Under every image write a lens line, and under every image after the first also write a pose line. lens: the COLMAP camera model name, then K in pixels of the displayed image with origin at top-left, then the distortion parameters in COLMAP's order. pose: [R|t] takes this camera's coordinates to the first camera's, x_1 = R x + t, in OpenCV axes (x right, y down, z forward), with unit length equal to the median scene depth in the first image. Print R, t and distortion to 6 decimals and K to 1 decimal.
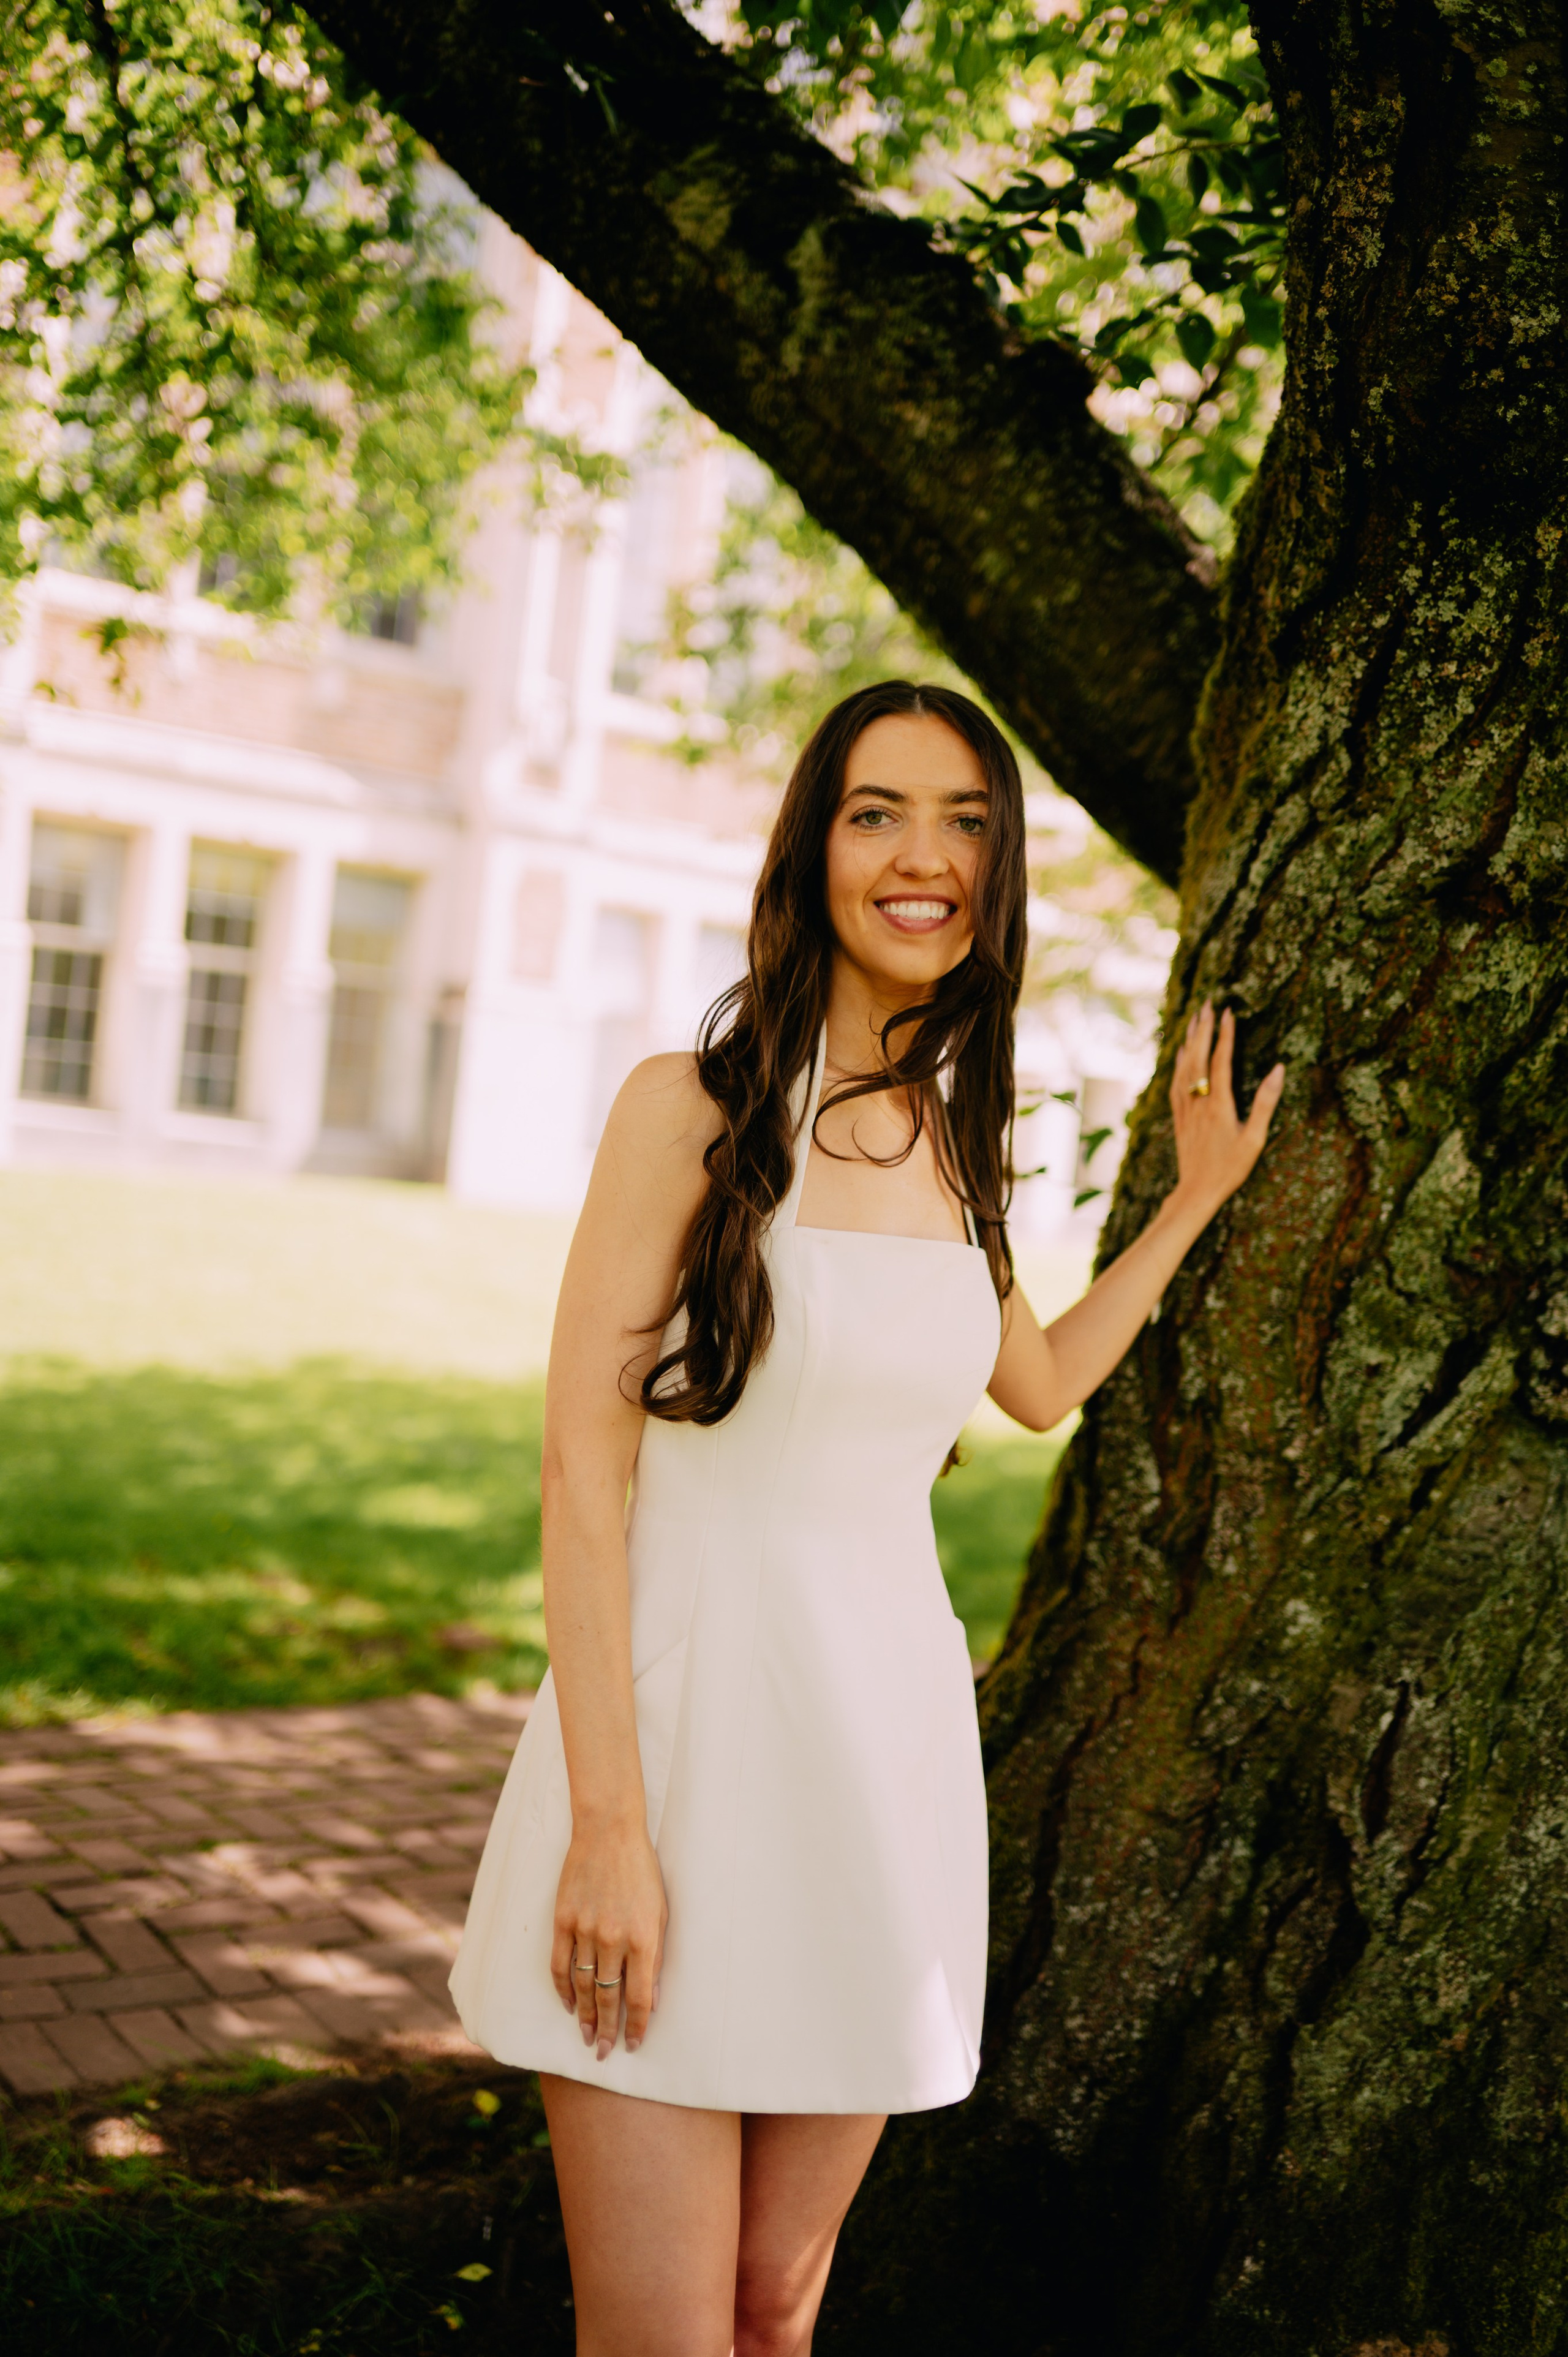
lens RADIAL K [[2290.0, 0, 782.7], [0, 2290.0, 1211.2], [0, 0, 1]] dist [-0.008031, 0.003725]
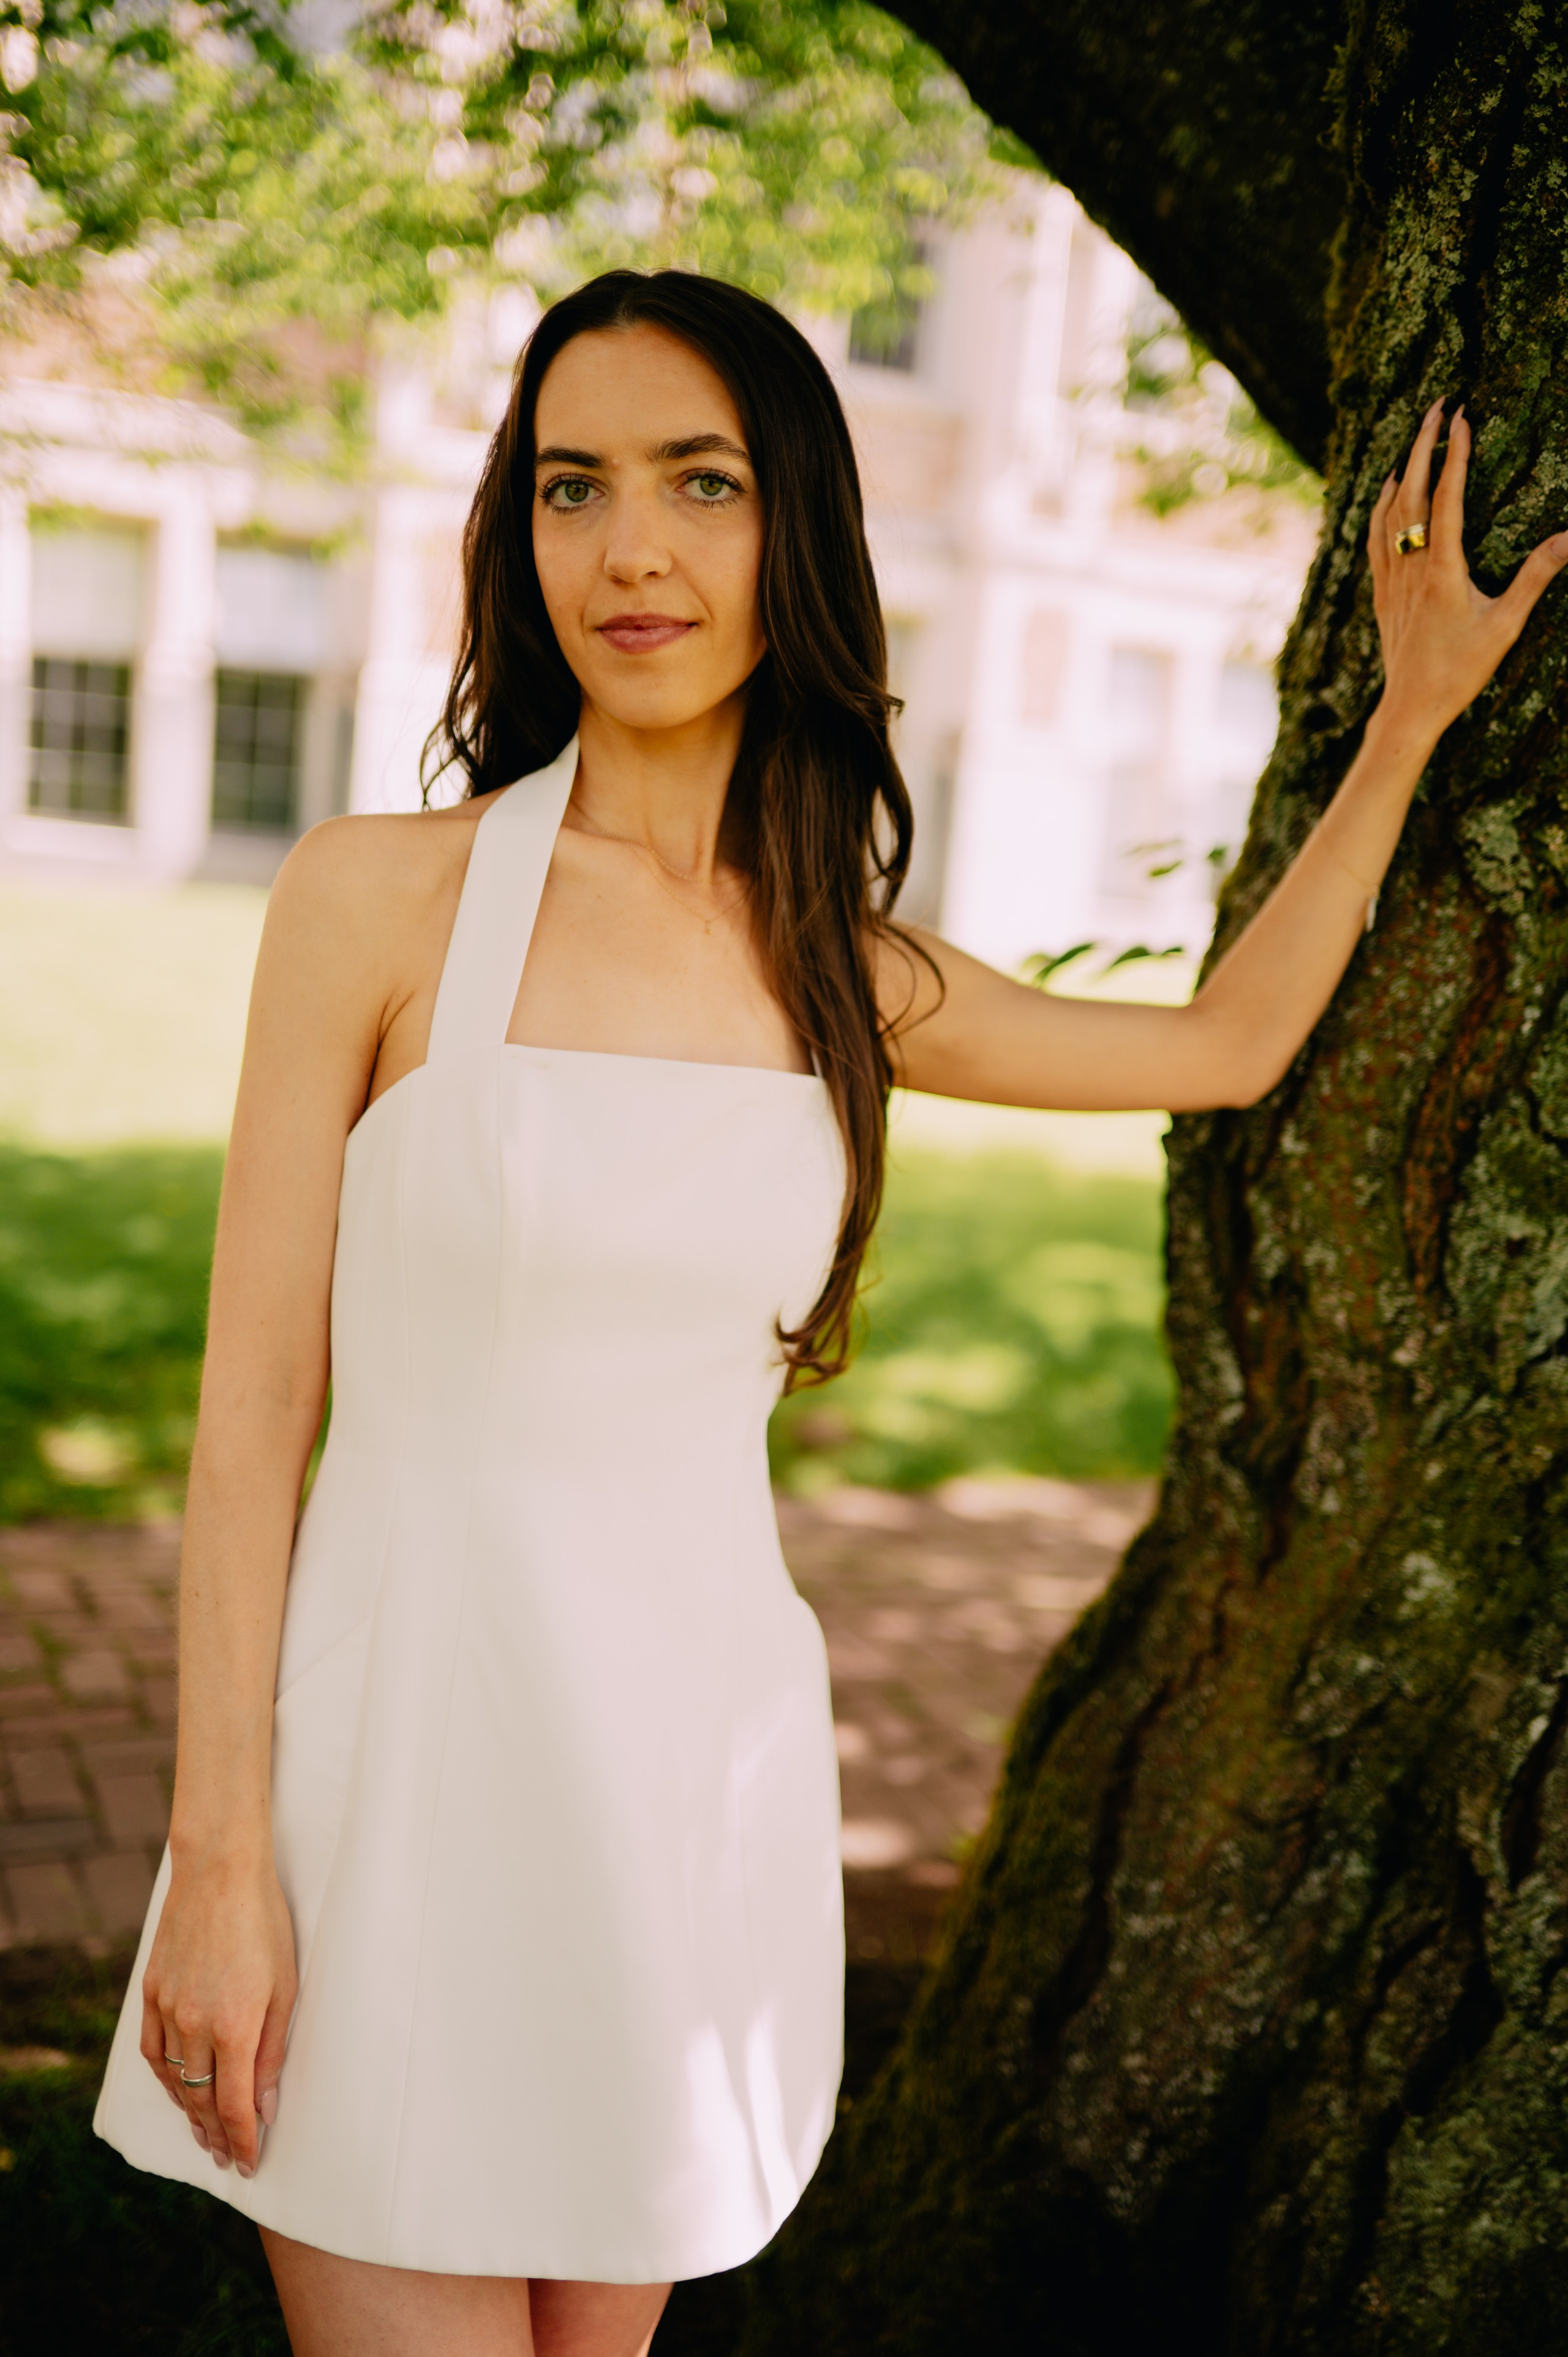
lens RADIAL K [[2290.0, 0, 782.7], [0, 2290.0, 1211.2], [0, 0, 1]] dist [-0.008031, 0.003725]
pose [[0.971052, 0.022747, -0.237785, 0.202461], [0.002745, 0.994327, 0.106330, -0.015805], [0.238854, -0.103905, 0.965480, 0.269197]]
